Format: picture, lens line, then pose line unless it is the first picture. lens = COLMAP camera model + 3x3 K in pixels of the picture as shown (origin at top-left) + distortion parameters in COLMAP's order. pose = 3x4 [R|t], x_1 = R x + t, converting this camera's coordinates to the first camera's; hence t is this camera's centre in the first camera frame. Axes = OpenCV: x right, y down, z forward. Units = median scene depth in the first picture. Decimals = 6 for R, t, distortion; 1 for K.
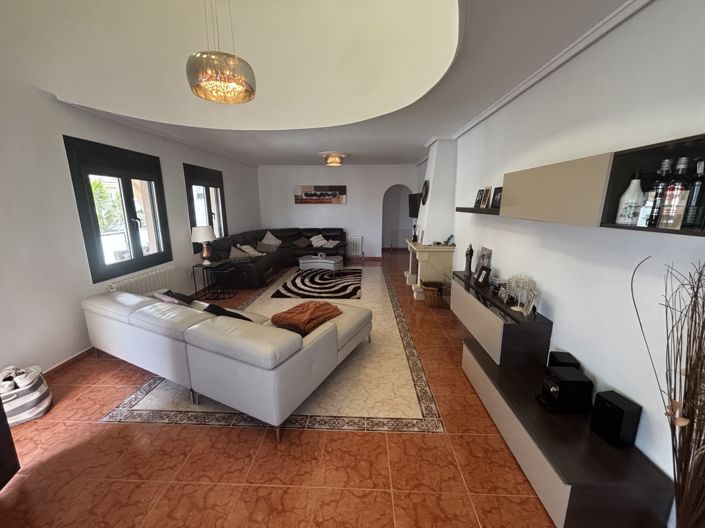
lens RADIAL K [[284.4, 0, 351.6], [0, 284.4, 264.4], [0, 0, 1]] dist [-0.002148, -0.000114]
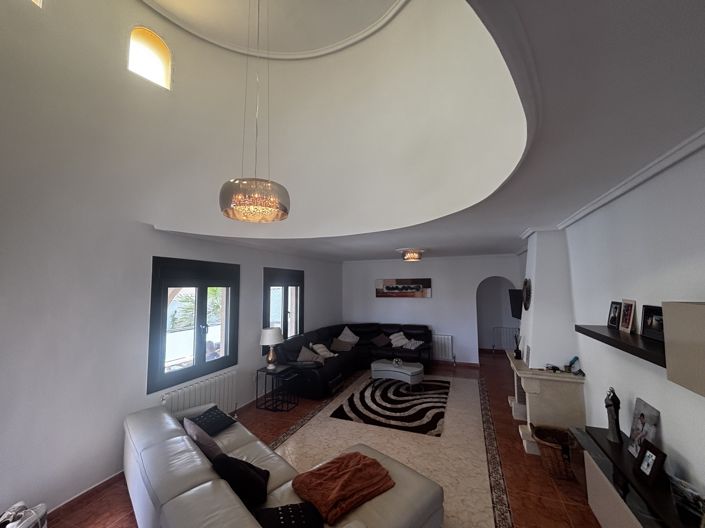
lens RADIAL K [[285.1, 0, 351.1], [0, 285.1, 264.2], [0, 0, 1]] dist [-0.001553, 0.000184]
pose [[0.942648, -0.032219, -0.332230, 0.068643], [-0.062536, 0.960659, -0.270598, -0.089872], [0.327878, 0.275855, 0.903549, 0.125022]]
